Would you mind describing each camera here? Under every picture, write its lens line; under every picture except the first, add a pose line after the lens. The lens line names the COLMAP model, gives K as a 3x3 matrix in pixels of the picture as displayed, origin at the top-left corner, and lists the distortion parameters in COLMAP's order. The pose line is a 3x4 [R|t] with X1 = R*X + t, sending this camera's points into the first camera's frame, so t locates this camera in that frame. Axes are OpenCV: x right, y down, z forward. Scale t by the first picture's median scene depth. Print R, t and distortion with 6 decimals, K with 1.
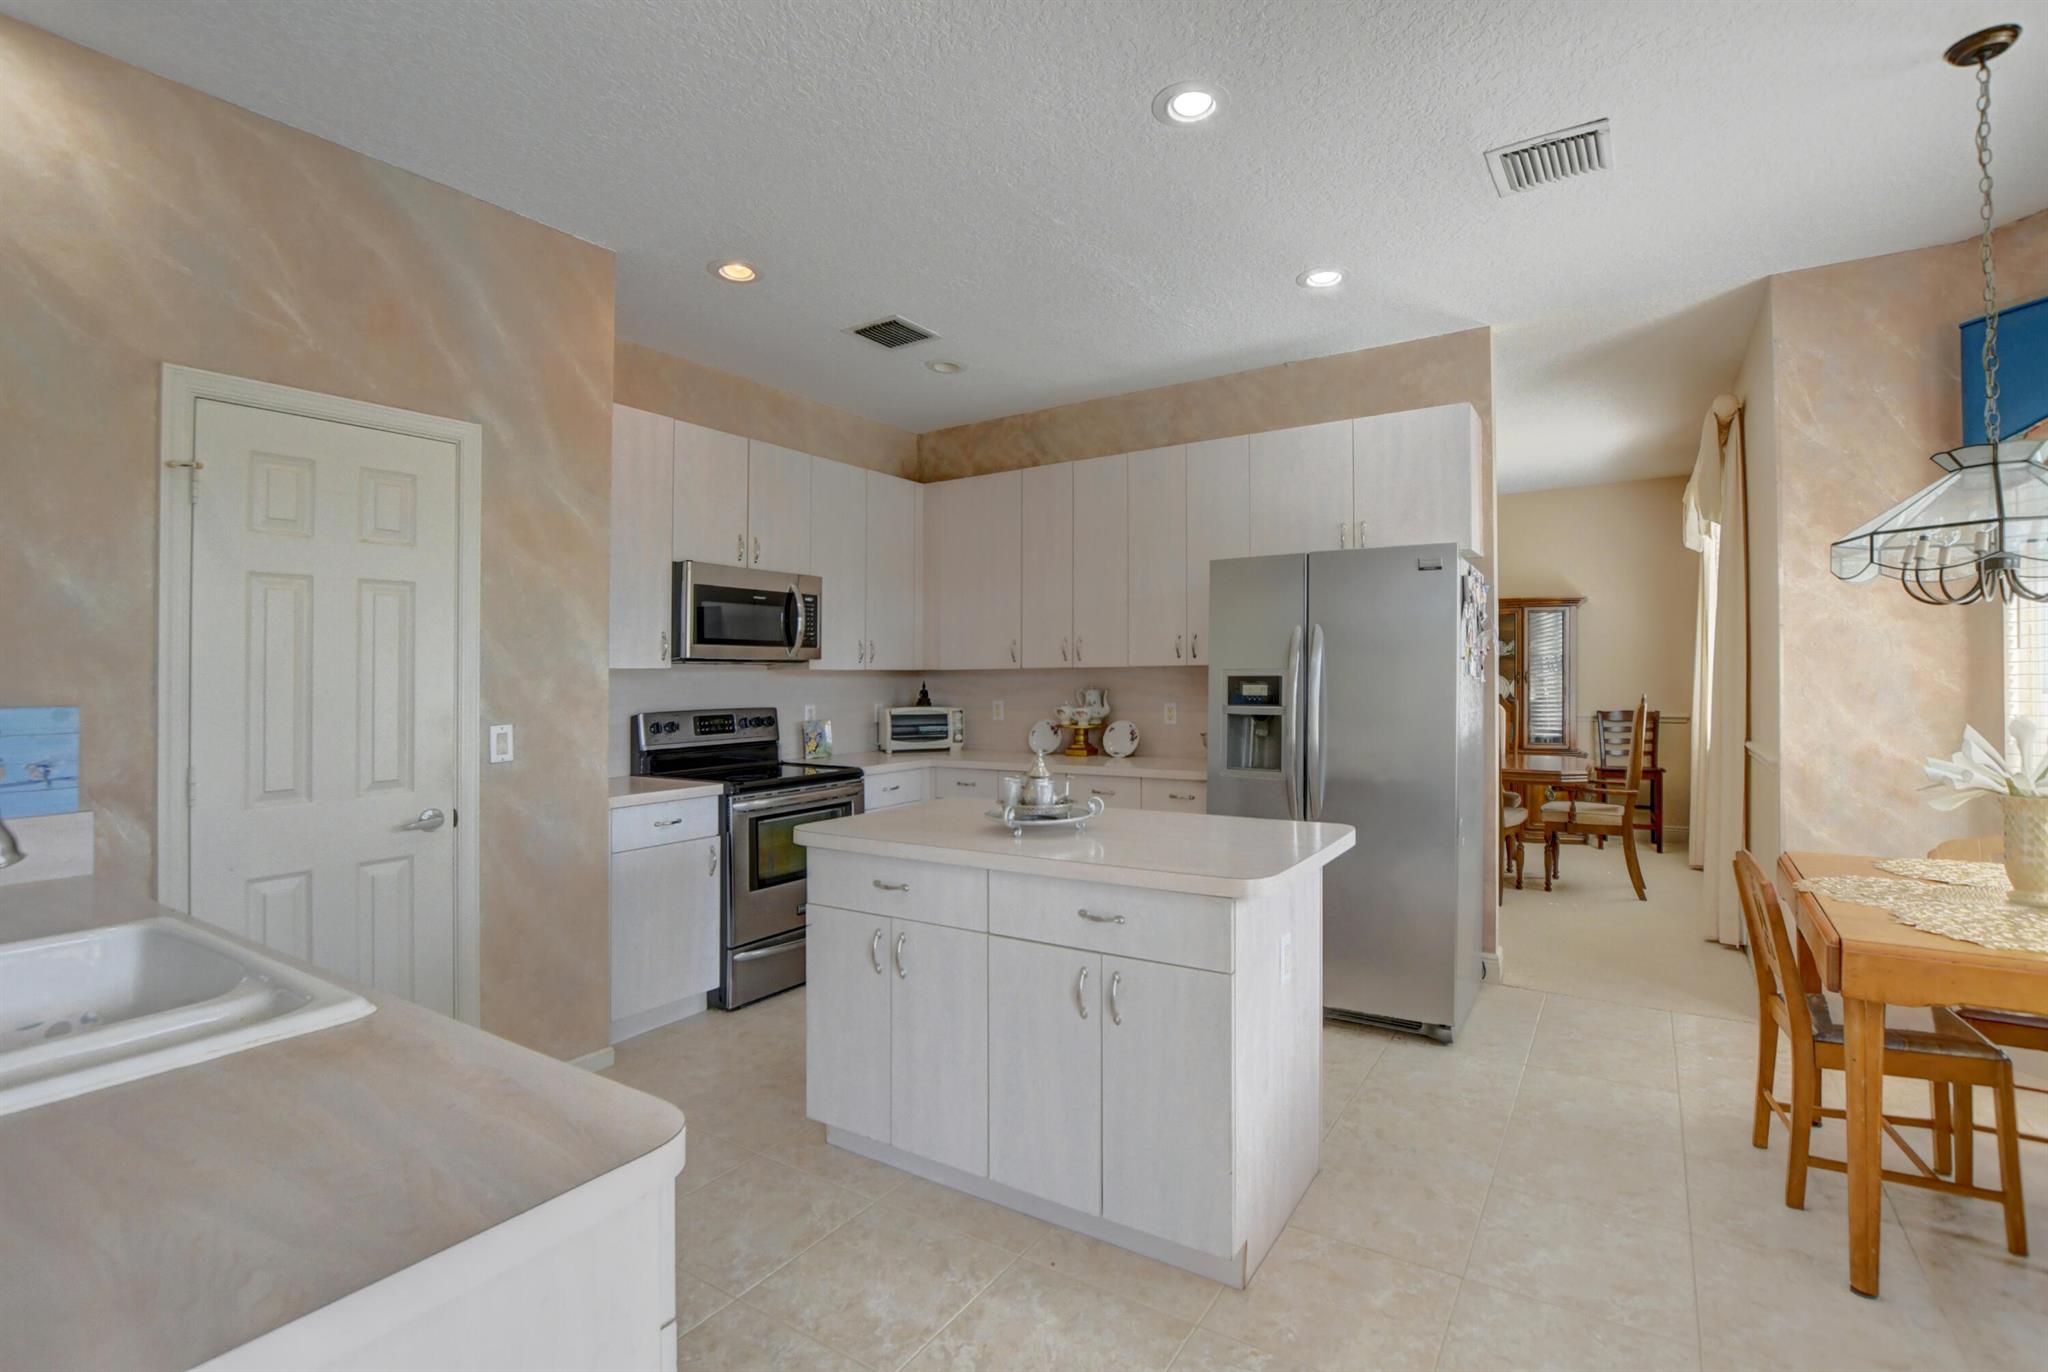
lens RADIAL K [[933.0, 0, 1028.6], [0, 933.0, 658.0], [0, 0, 1]] dist [-0.017147, -0.000694]
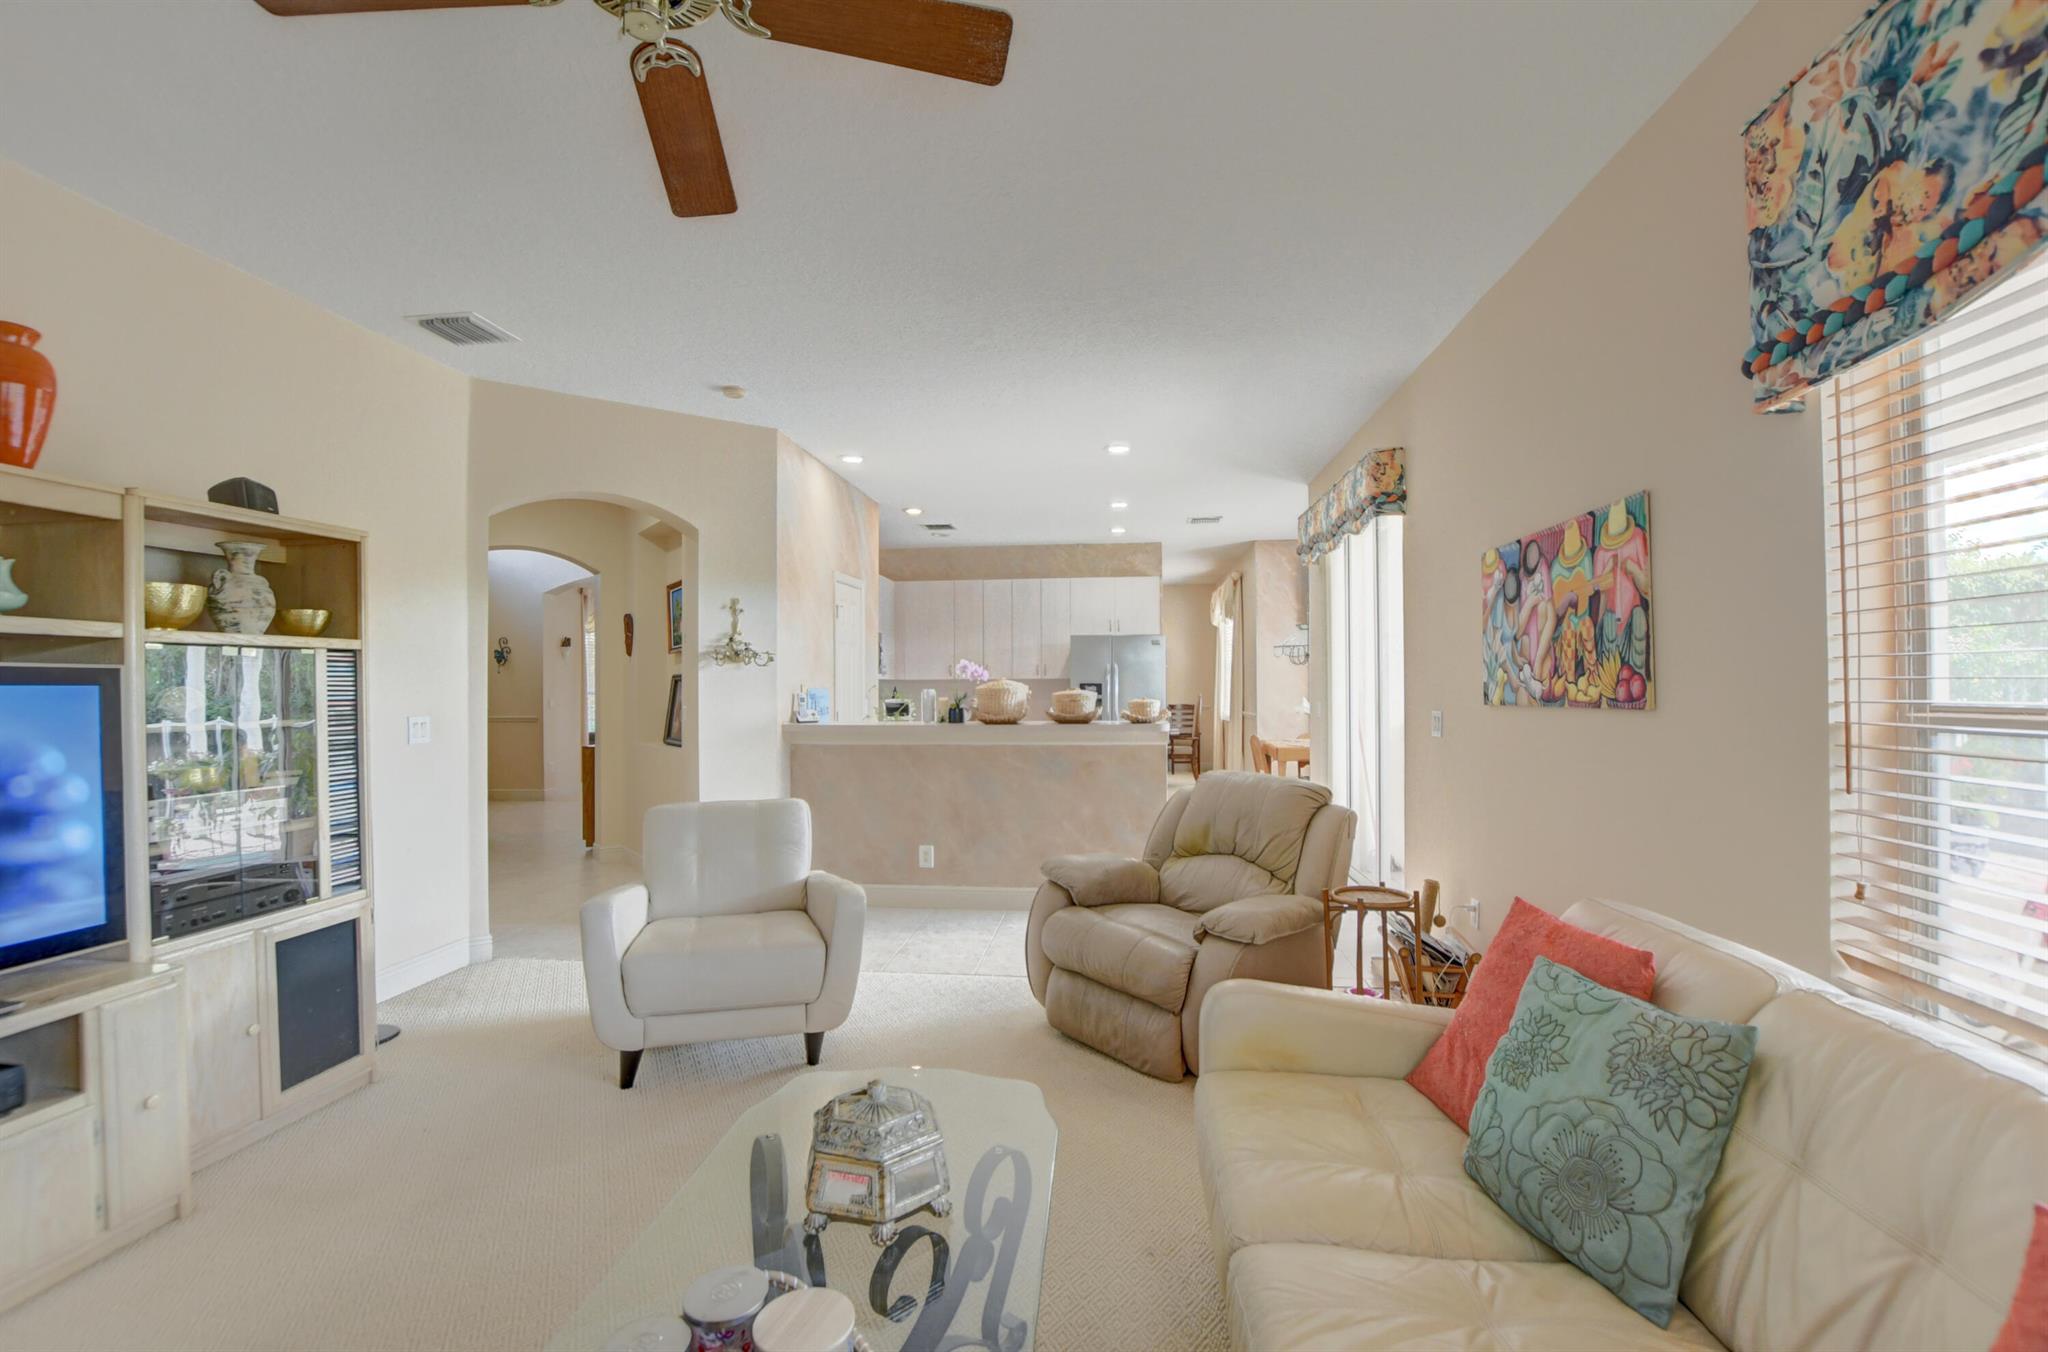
lens RADIAL K [[900.6, 0, 1017.2], [0, 900.6, 685.2], [0, 0, 1]] dist [-0.038521, 0.005359]
pose [[0.895056, 0.004153, 0.445935, -0.936169], [-0.010775, 0.999866, 0.012315, -0.002424], [-0.445824, -0.015828, 0.894981, -1.000714]]
